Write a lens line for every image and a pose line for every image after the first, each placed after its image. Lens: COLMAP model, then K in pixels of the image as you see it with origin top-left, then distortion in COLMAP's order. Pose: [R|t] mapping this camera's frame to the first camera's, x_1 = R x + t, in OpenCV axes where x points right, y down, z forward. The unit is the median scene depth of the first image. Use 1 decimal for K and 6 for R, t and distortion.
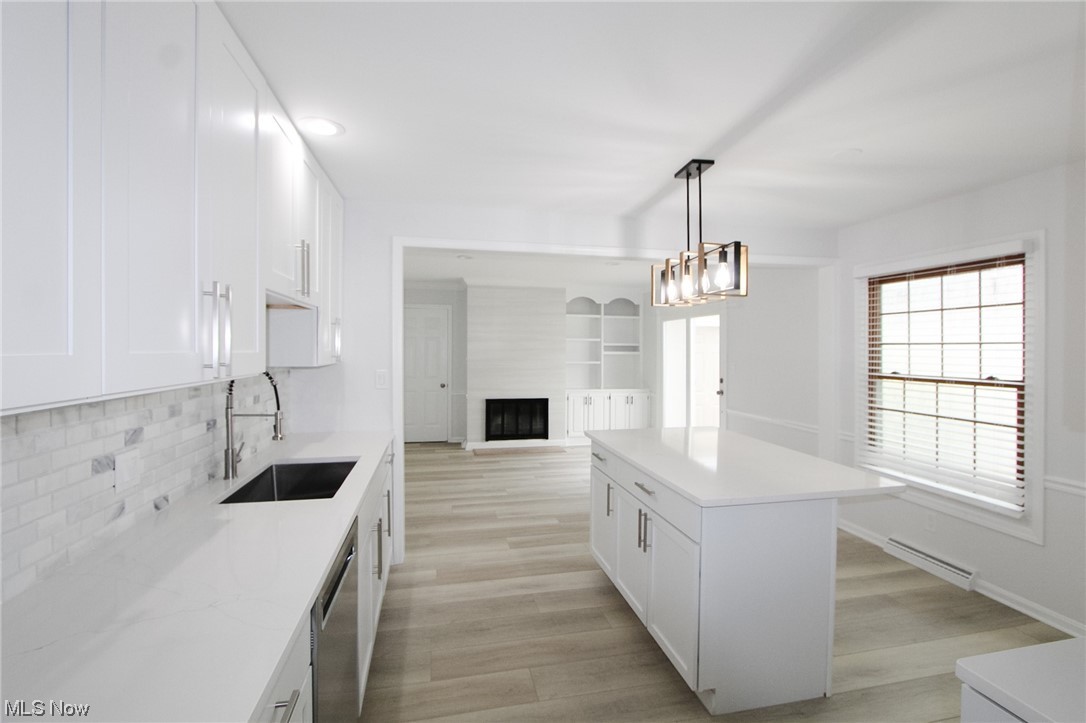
lens RADIAL K [[507.5, 0, 551.8], [0, 507.5, 351.4], [0, 0, 1]] dist [-0.019077, 0.003968]
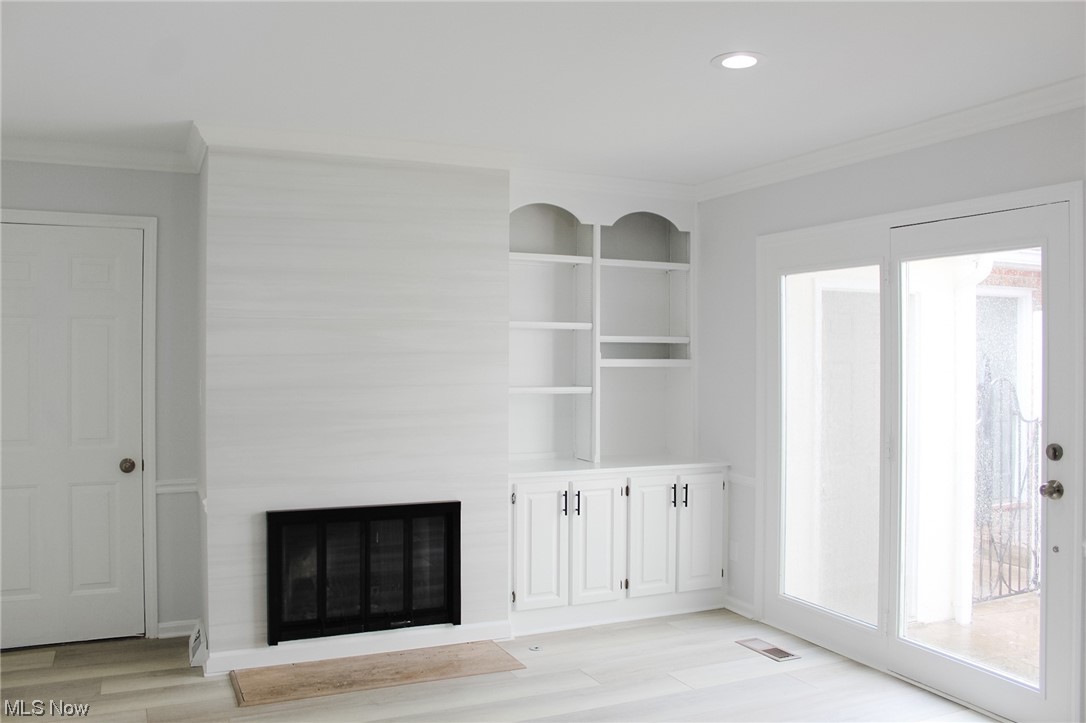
lens RADIAL K [[942.2, 0, 547.0], [0, 942.2, 350.6], [0, 0, 1]] dist [-0.132167, 0.108131]
pose [[0.980491, -0.001060, 0.196561, -0.069630], [0.001687, 0.999994, -0.003023, -0.003815], [-0.196556, 0.003295, 0.980487, 0.381690]]
